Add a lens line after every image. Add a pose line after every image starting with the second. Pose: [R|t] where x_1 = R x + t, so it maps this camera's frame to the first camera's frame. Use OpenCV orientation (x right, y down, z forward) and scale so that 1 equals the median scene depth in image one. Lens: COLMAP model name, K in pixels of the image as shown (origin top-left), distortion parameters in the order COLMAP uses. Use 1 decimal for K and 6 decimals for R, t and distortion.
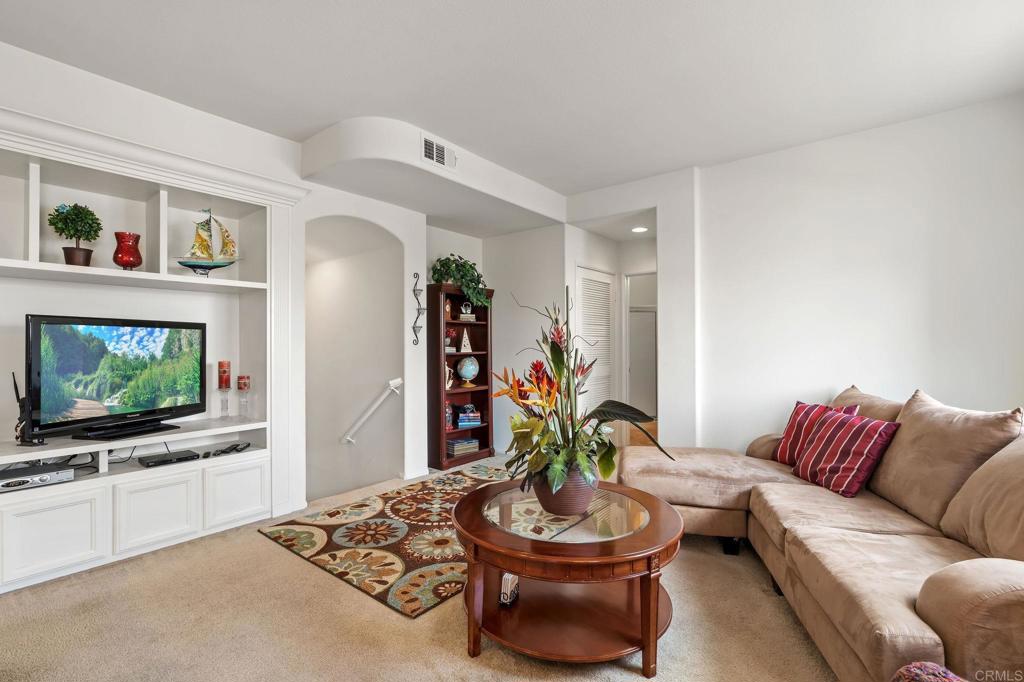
lens RADIAL K [[463.1, 0, 515.2], [0, 463.1, 338.6], [0, 0, 1]] dist [-0.009261, 0.003111]
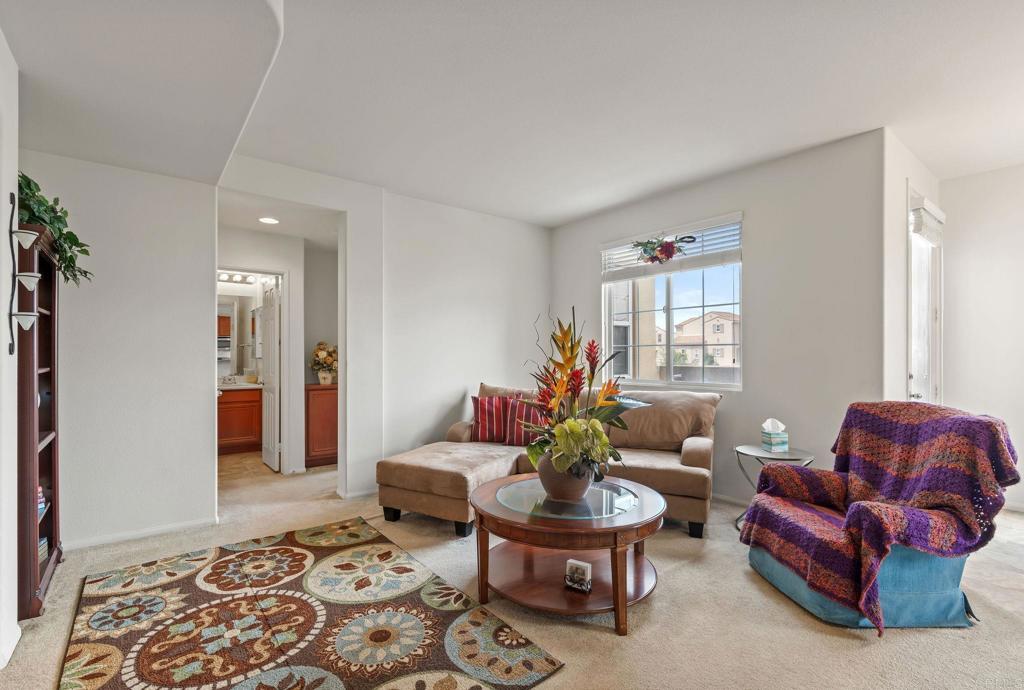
lens RADIAL K [[463.1, 0, 499.2], [0, 463.1, 353.7], [0, 0, 1]] dist [-0.009261, 0.003111]
pose [[0.238084, -0.001978, 0.971243, -0.810598], [-0.015825, 0.999857, 0.005916, -0.000595], [-0.971116, -0.016778, 0.238019, 0.666919]]
